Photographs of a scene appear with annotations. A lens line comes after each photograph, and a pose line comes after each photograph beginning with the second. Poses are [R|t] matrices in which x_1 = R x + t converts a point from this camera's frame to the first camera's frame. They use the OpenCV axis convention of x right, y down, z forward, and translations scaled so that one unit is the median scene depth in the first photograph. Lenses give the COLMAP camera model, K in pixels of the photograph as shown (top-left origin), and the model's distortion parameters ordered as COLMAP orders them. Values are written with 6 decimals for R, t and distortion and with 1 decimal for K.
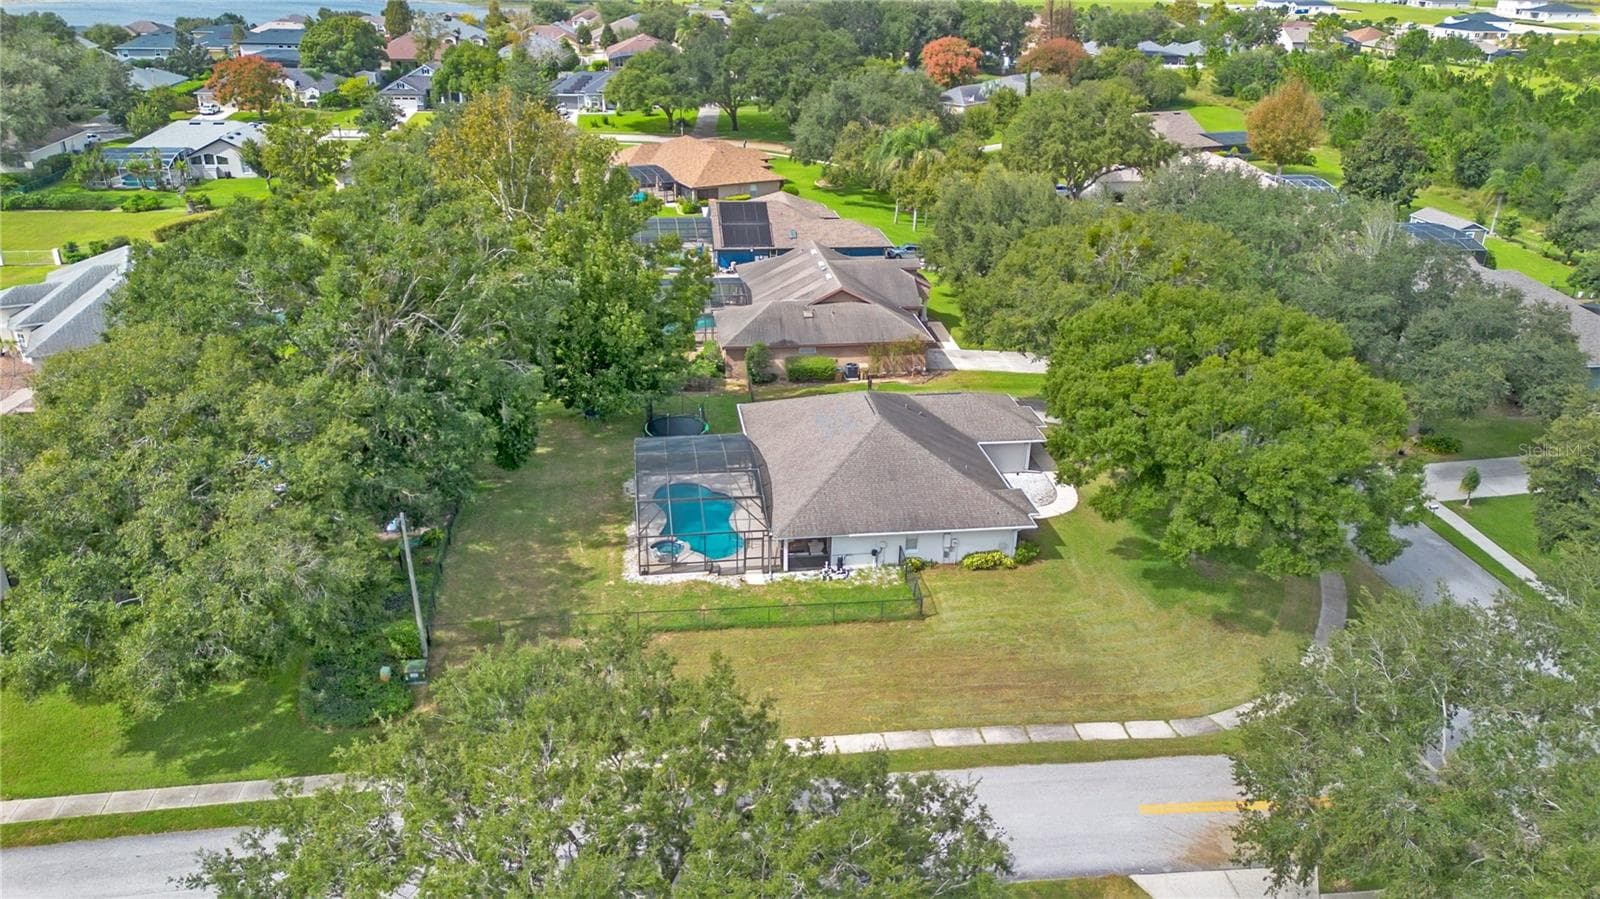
lens RADIAL K [[1135.1, 0, 807.9], [0, 1135.1, 441.0], [0, 0, 1]] dist [0.075768, -0.076940]
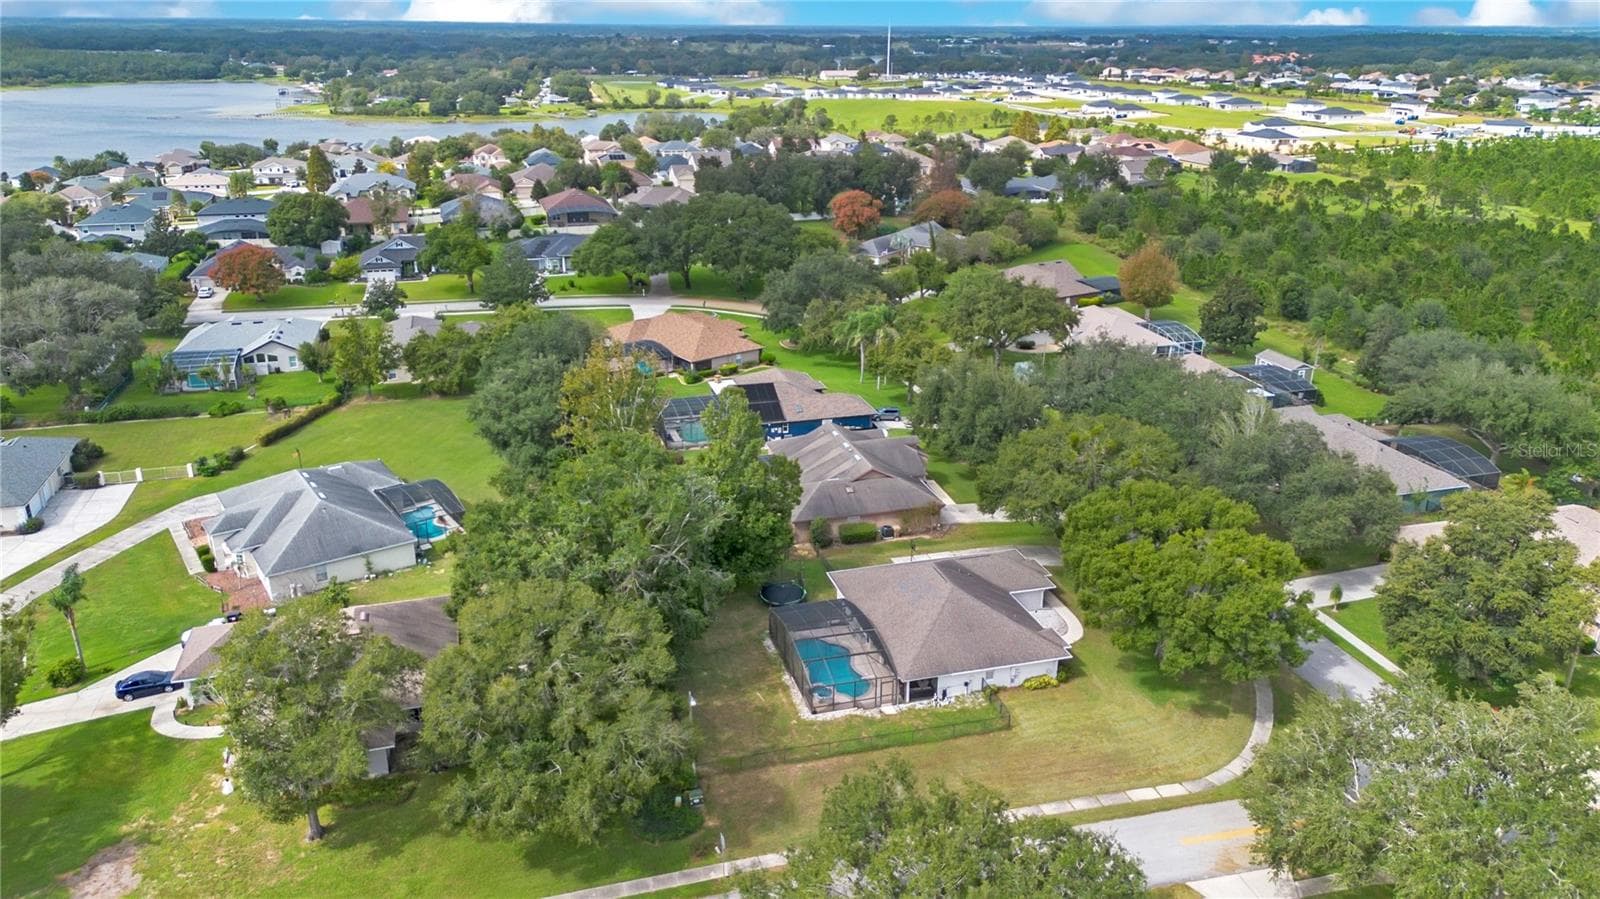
lens RADIAL K [[1135.1, 0, 807.9], [0, 1135.1, 441.0], [0, 0, 1]] dist [0.075768, -0.076940]
pose [[0.990244, -0.061226, 0.125169, -0.304266], [0.068719, 0.996038, -0.056444, -0.142339], [-0.121218, 0.064494, 0.990529, -0.439693]]
